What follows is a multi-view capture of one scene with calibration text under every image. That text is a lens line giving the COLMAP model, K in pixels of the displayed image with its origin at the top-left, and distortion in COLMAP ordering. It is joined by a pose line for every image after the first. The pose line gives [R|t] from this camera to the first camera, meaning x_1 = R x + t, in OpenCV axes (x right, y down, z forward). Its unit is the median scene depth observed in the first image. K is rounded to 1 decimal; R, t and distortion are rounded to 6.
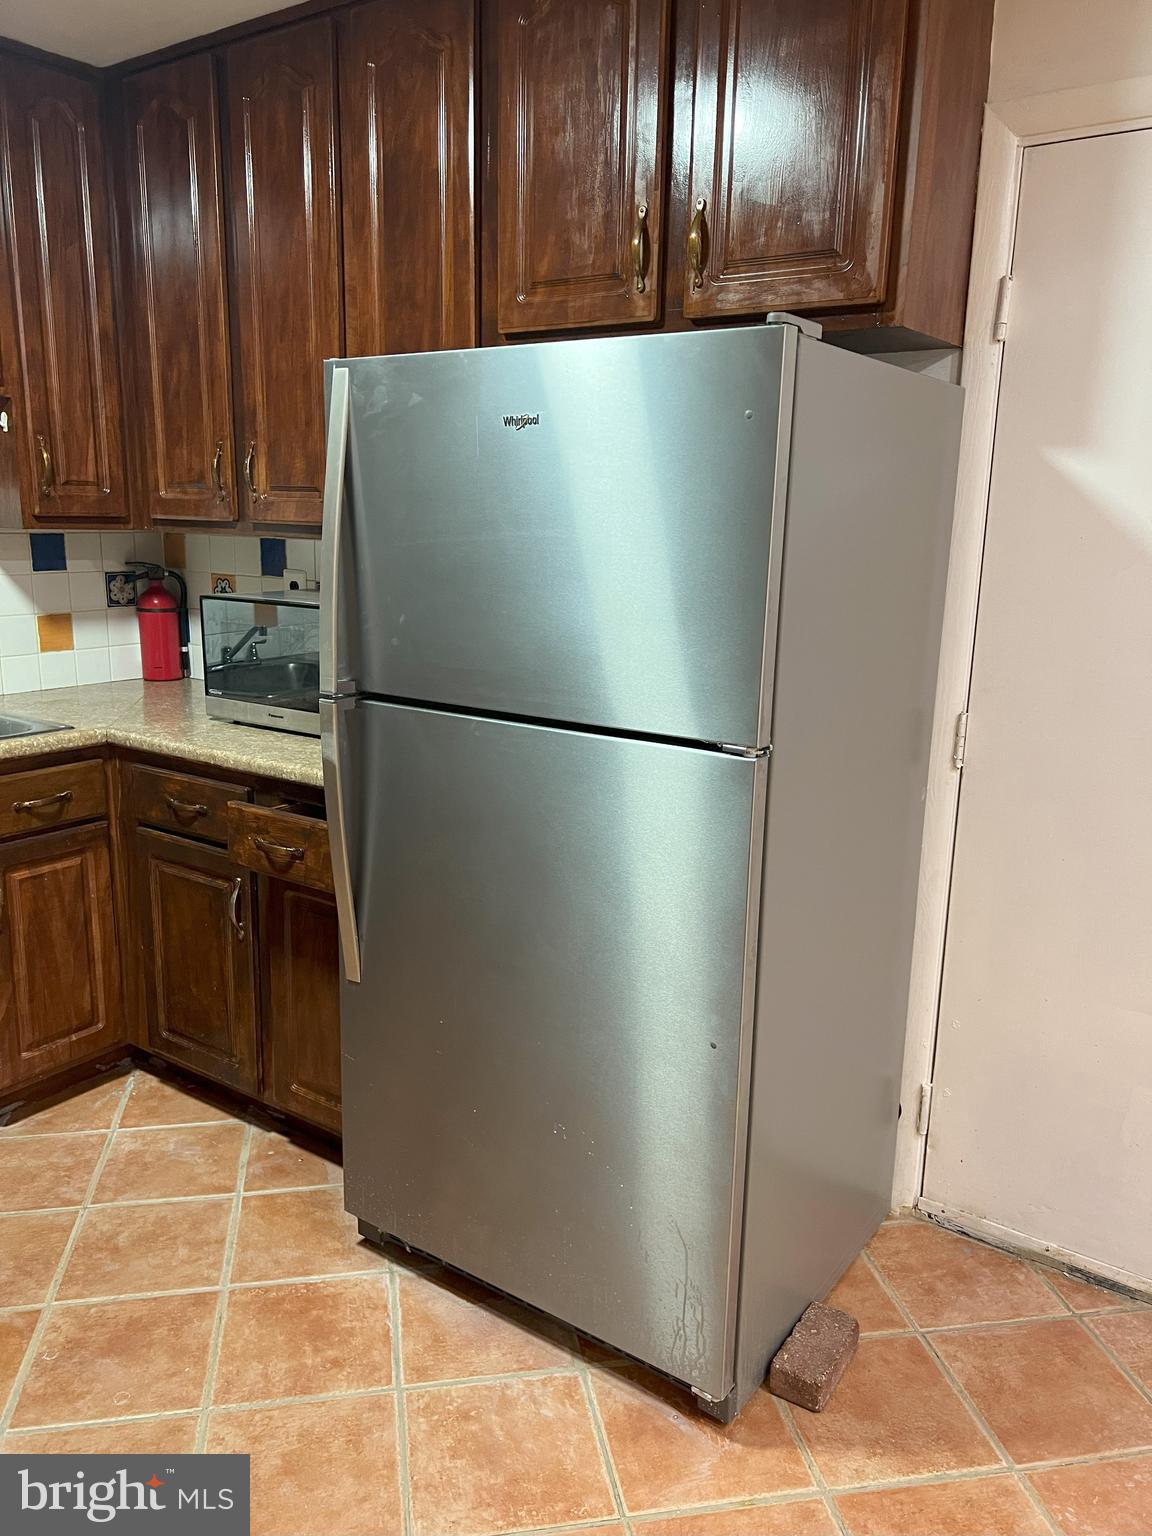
lens RADIAL K [[1166.4, 0, 572.7], [0, 1166.4, 774.3], [0, 0, 1]] dist [0.041622, -0.036856]
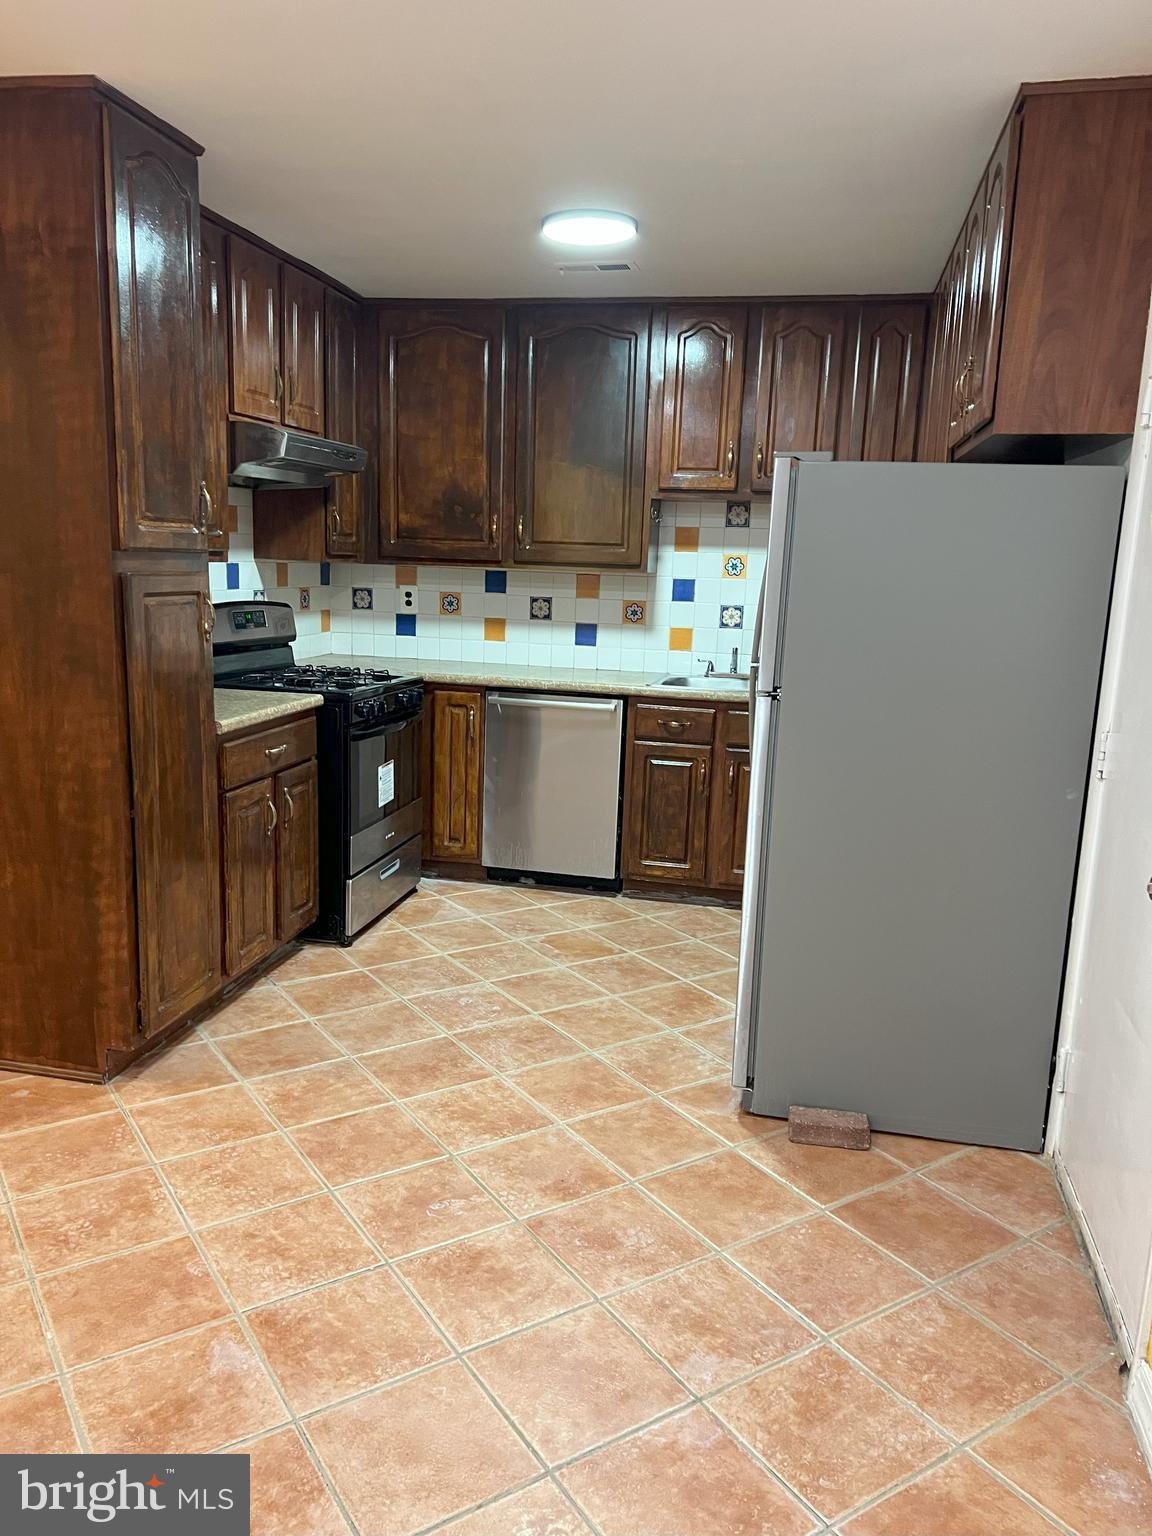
lens RADIAL K [[1160.3, 0, 572.9], [0, 1160.3, 785.5], [0, 0, 1]] dist [0.105000, -0.000598]
pose [[0.399568, 0.177466, -0.899361, 0.976862], [-0.231184, 0.968879, 0.088473, 0.015082], [0.887073, 0.172567, 0.428161, 0.006651]]
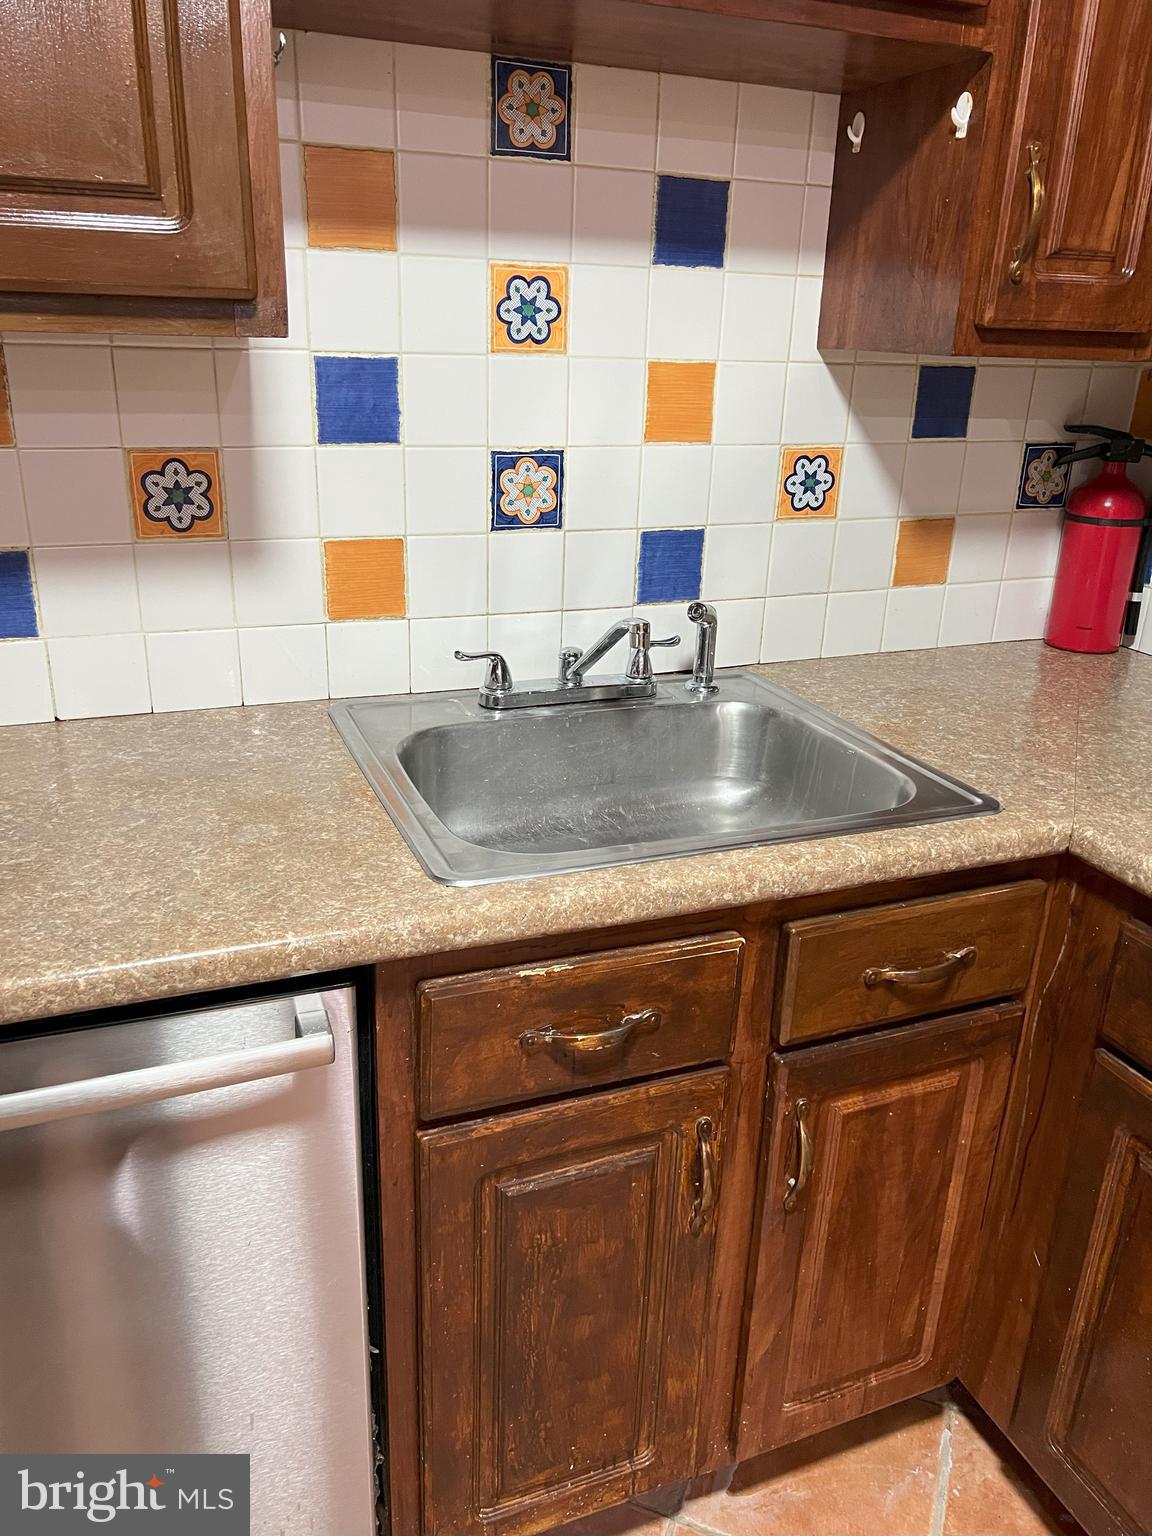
lens RADIAL K [[1166.4, 0, 572.7], [0, 1166.4, 774.3], [0, 0, 1]] dist [0.041622, -0.036856]
pose [[0.841001, 0.202719, -0.501620, -0.335354], [-0.136626, 0.976676, 0.165640, -0.104143], [0.523499, -0.070769, 0.849082, 0.519925]]
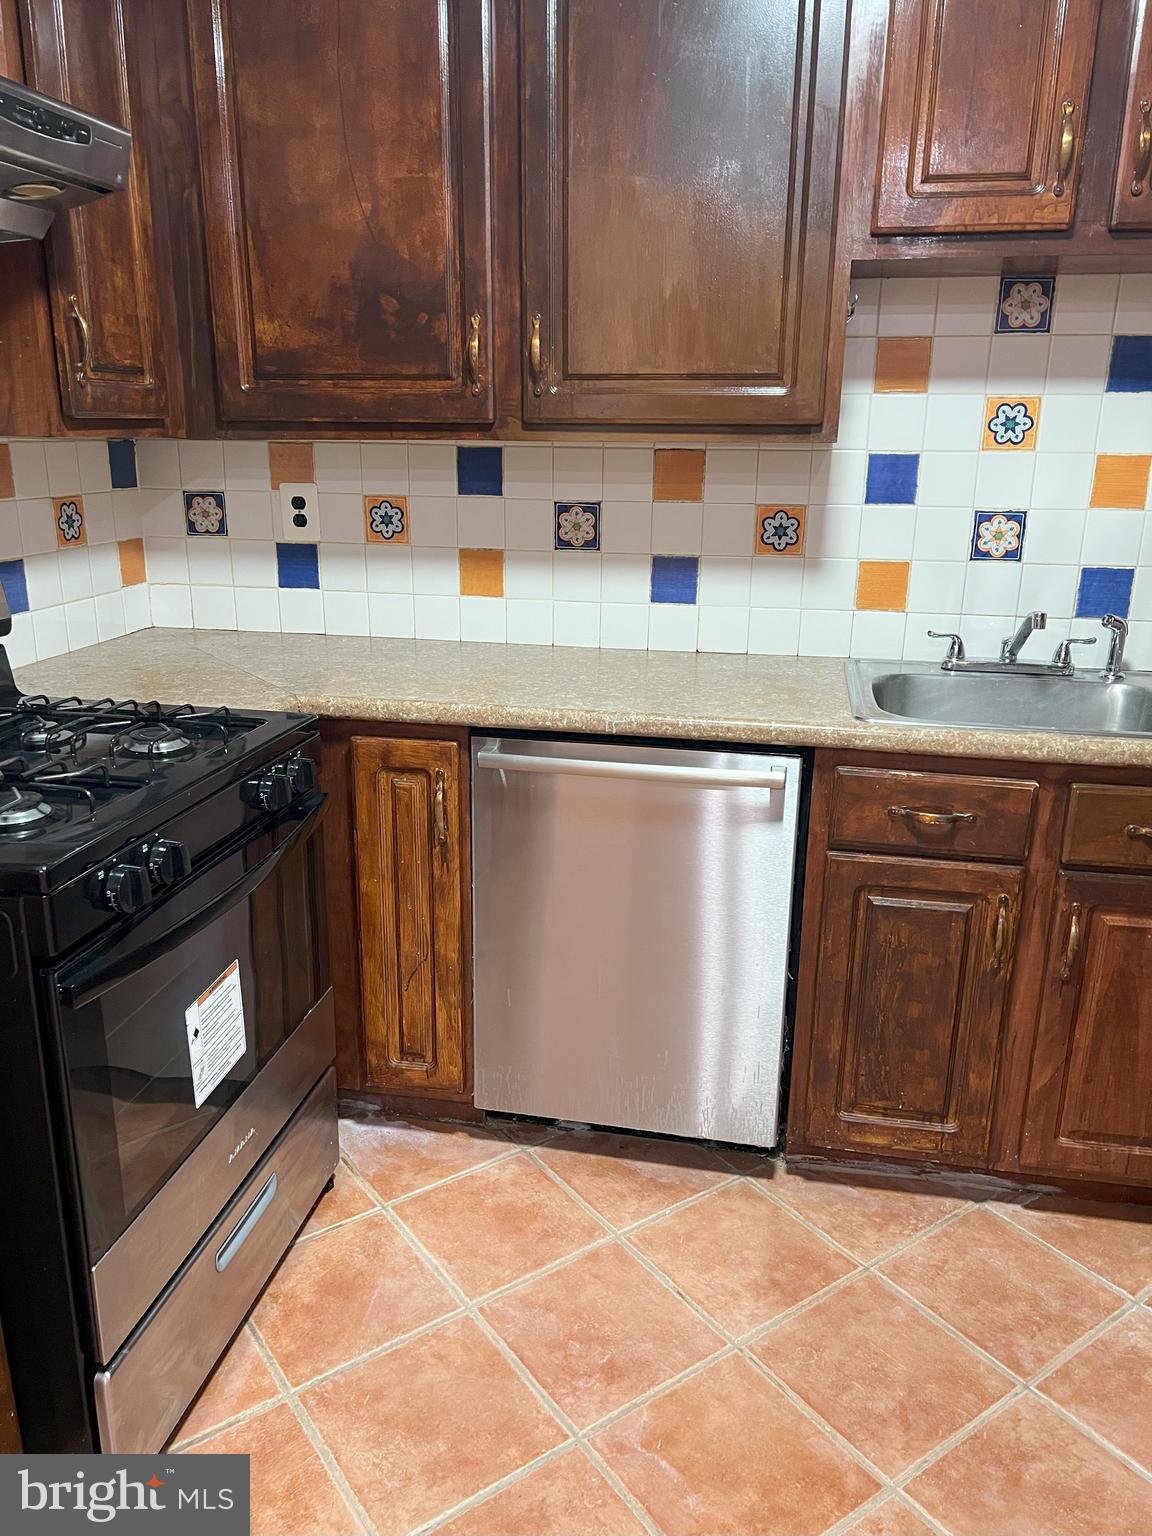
lens RADIAL K [[1156.6, 0, 568.1], [0, 1156.6, 777.4], [0, 0, 1]] dist [0.048425, -0.056808]
pose [[0.420334, 0.252904, -0.871412, 0.001703], [-0.204324, 0.962088, 0.180662, -0.059878], [0.884065, 0.102112, 0.456073, 0.335791]]
